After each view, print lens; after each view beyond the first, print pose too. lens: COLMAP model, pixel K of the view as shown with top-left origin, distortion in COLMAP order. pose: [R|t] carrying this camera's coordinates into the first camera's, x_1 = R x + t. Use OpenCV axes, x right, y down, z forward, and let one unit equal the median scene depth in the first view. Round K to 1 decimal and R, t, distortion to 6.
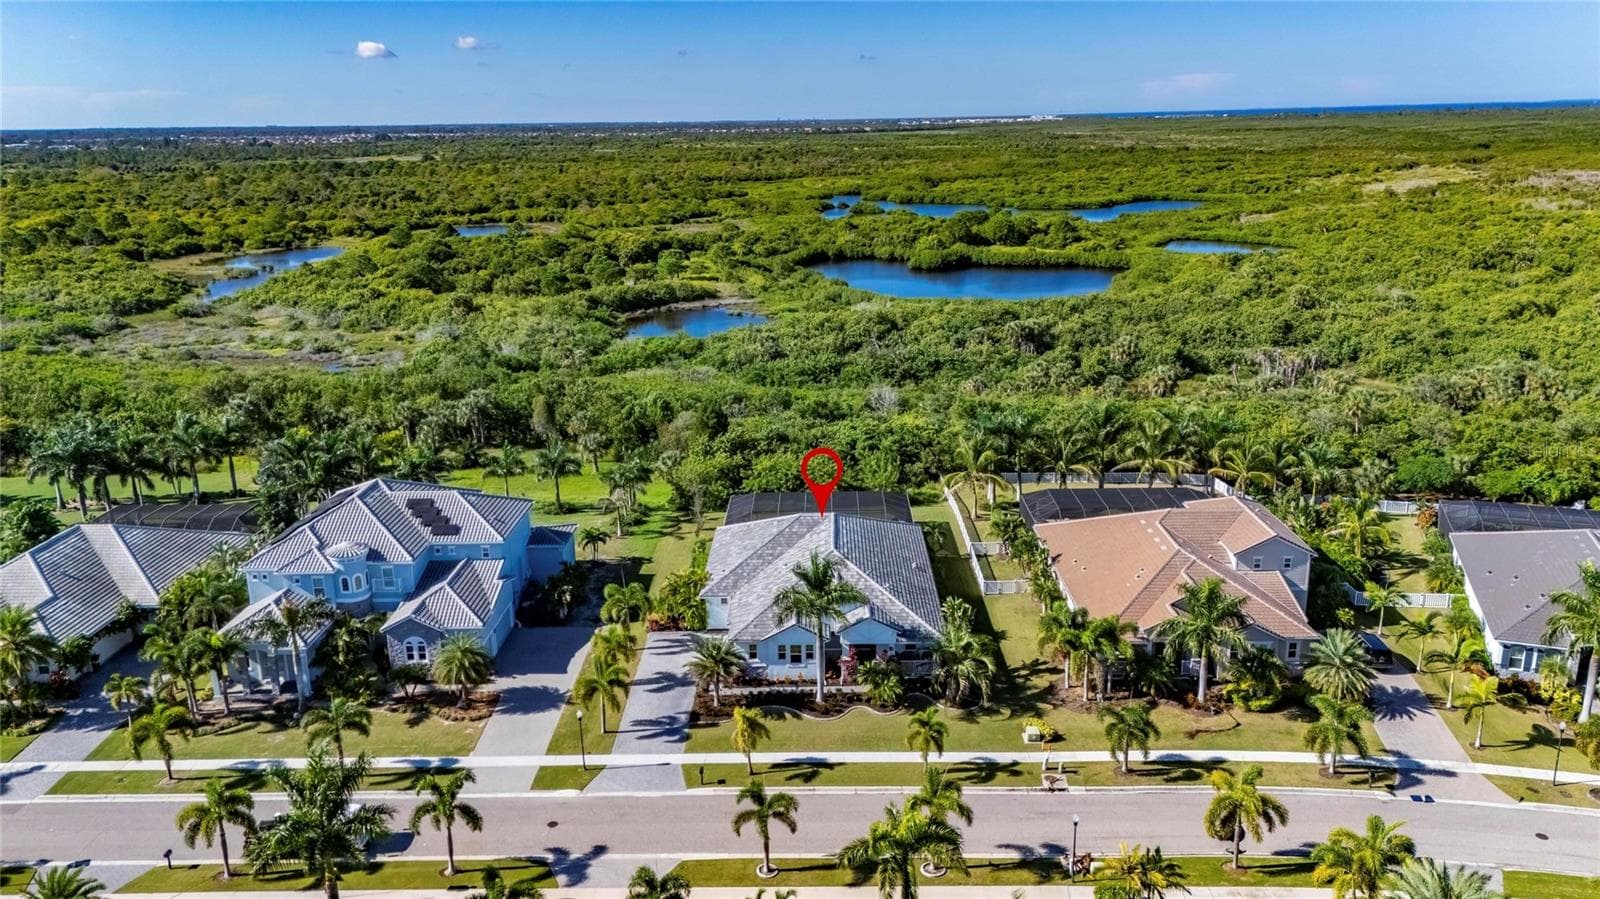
lens RADIAL K [[1172.9, 0, 796.7], [0, 1172.9, 433.8], [0, 0, 1]] dist [0.080938, -0.078198]
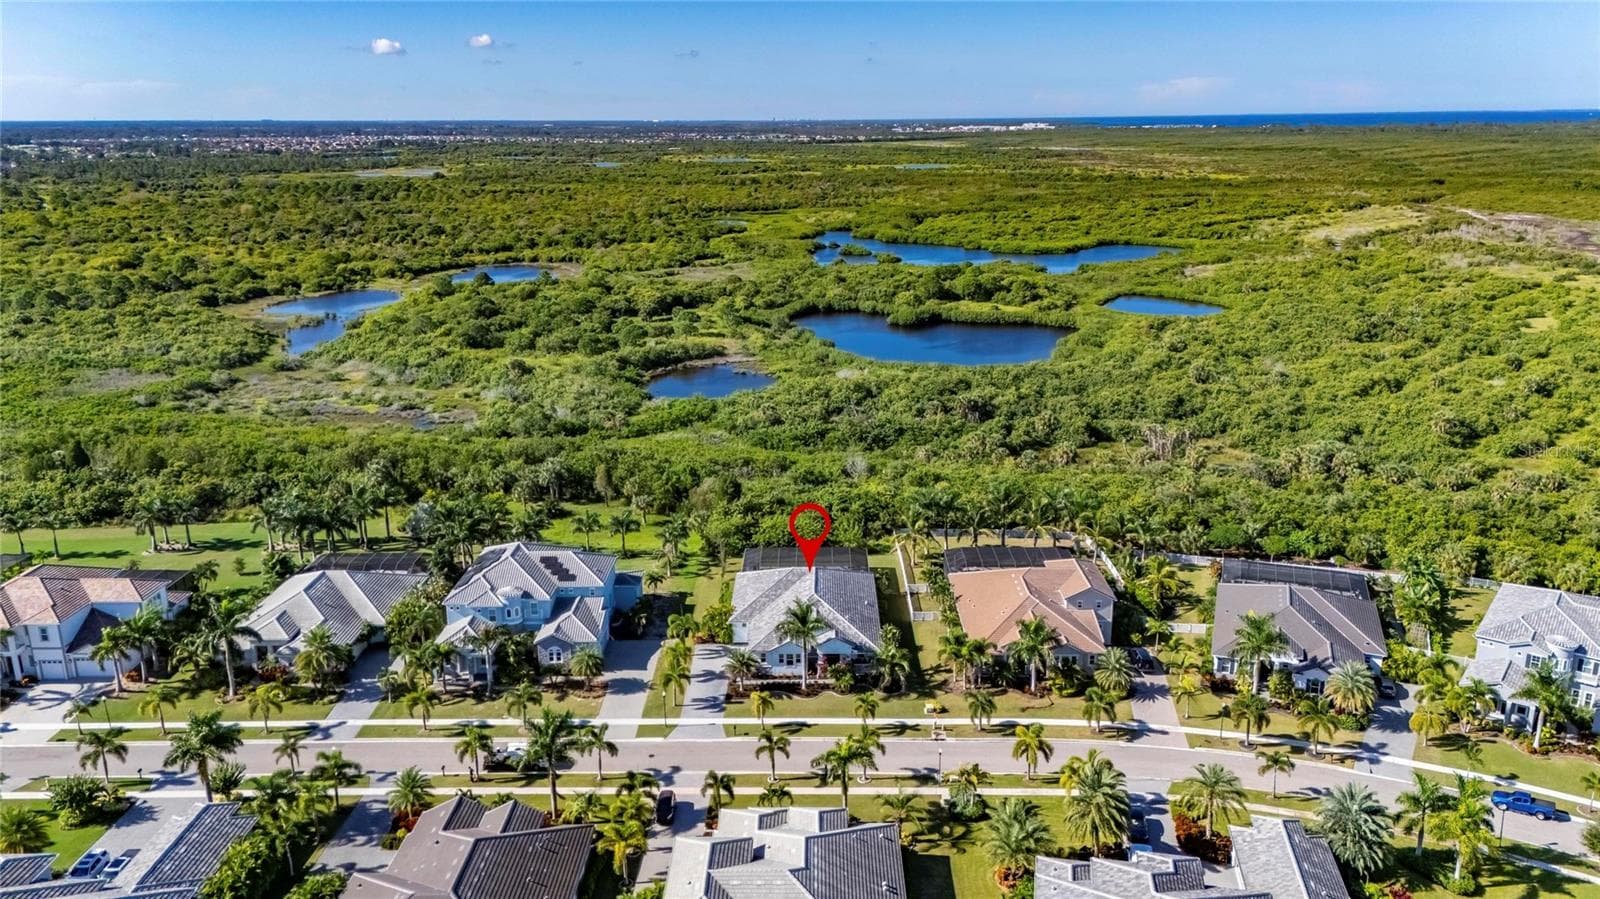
lens RADIAL K [[1172.9, 0, 793.5], [0, 1172.9, 438.0], [0, 0, 1]] dist [0.080938, -0.078198]
pose [[0.999948, 0.009512, 0.003809, -0.004318], [-0.009529, 0.999944, 0.004505, -0.118215], [-0.003766, -0.004541, 0.999983, -0.583133]]
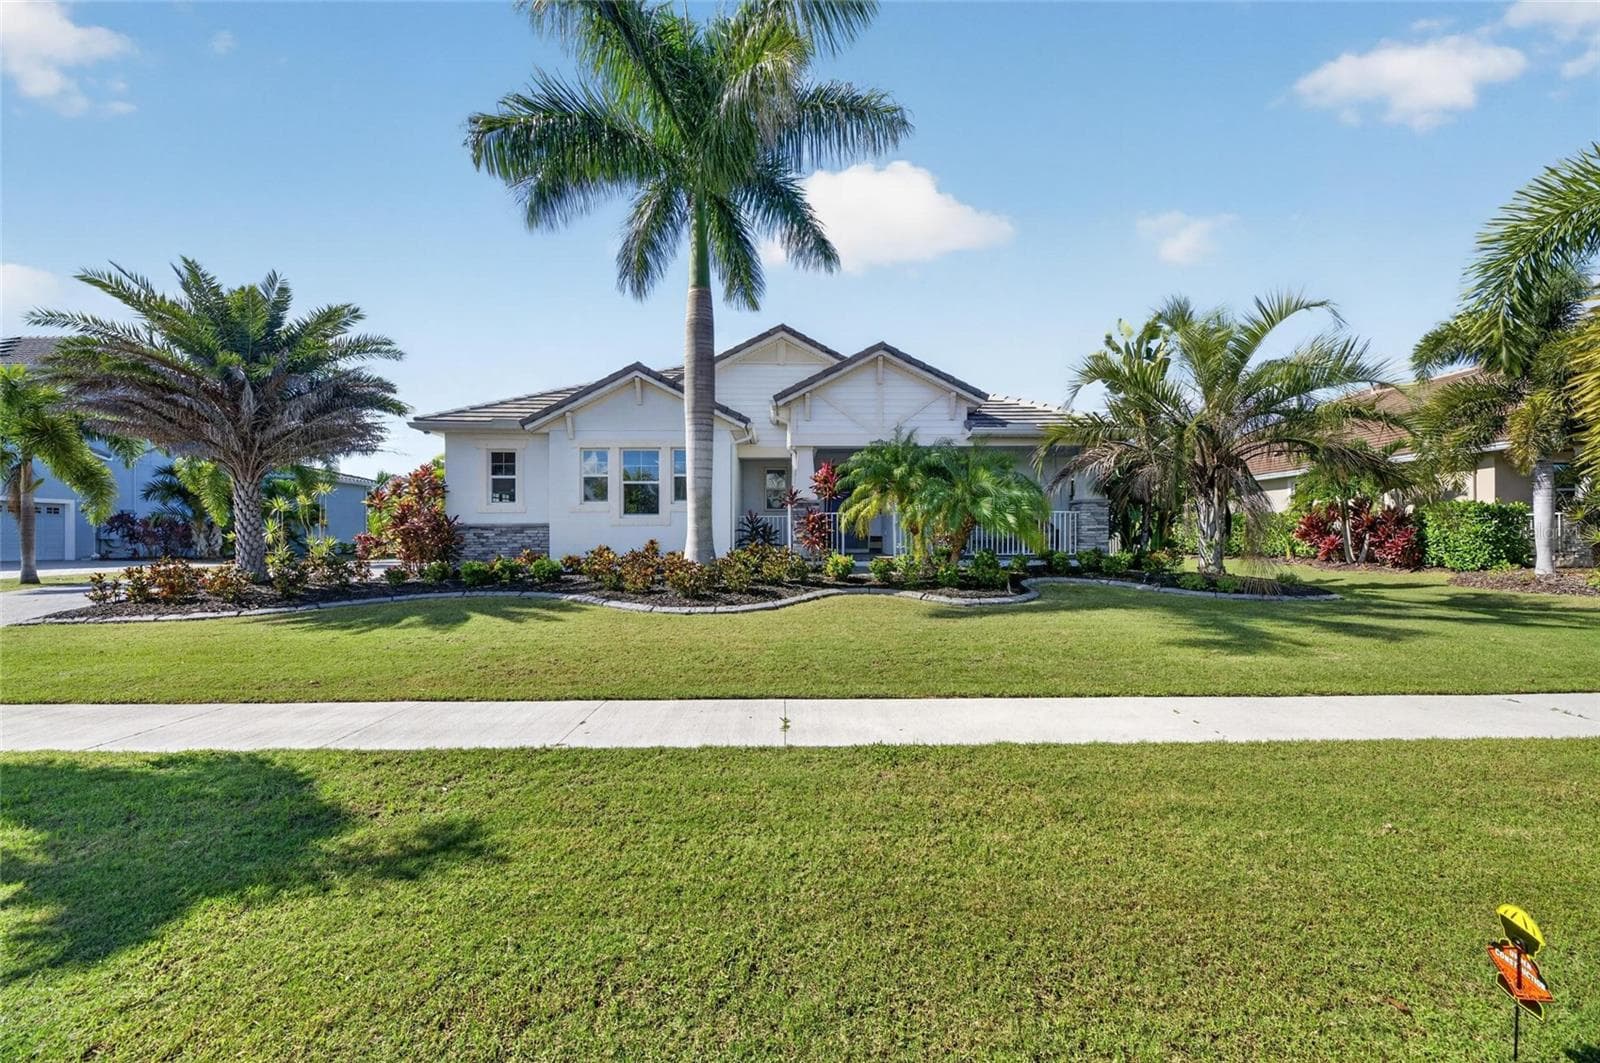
lens RADIAL K [[637.4, 0, 802.2], [0, 637.4, 539.2], [0, 0, 1]] dist [-0.004198, -0.000356]
pose [[0.998929, 0.017678, 0.042753, 0.032311], [-0.005786, 0.964597, -0.263663, 0.229387], [-0.045900, 0.263134, 0.963667, 0.785781]]
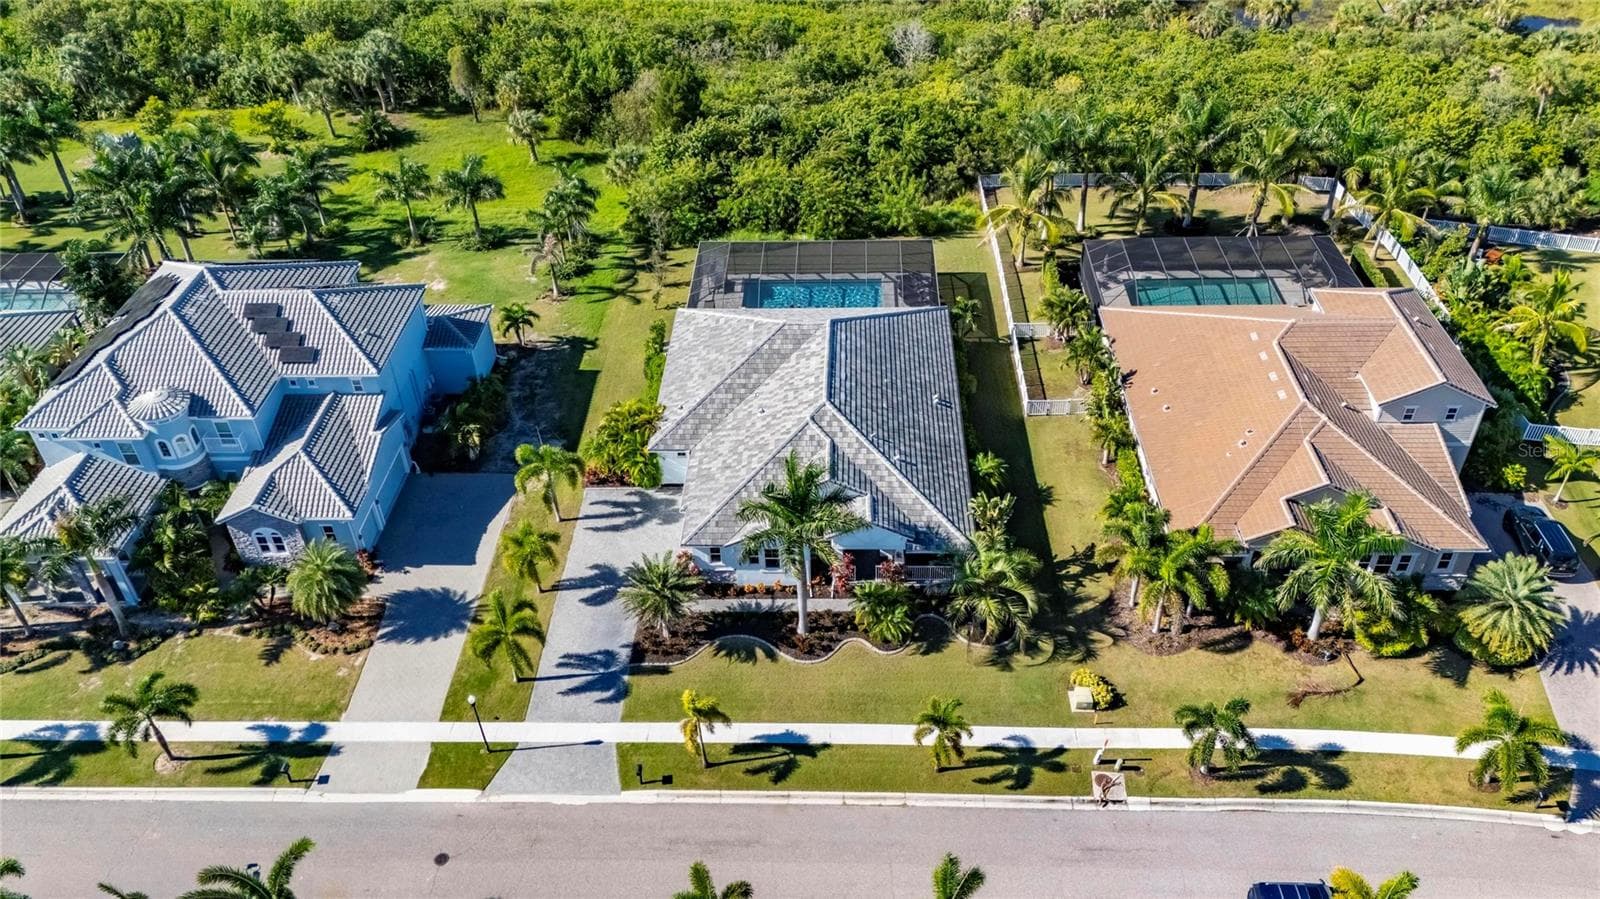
lens RADIAL K [[1188.0, 0, 798.4], [0, 1188.0, 456.7], [0, 0, 1]] dist [0.078092, -0.075065]
pose [[0.999873, 0.002309, -0.015792, 0.026074], [0.004200, 0.916522, 0.399963, -0.164396], [0.015398, -0.399978, 0.916395, 0.308643]]
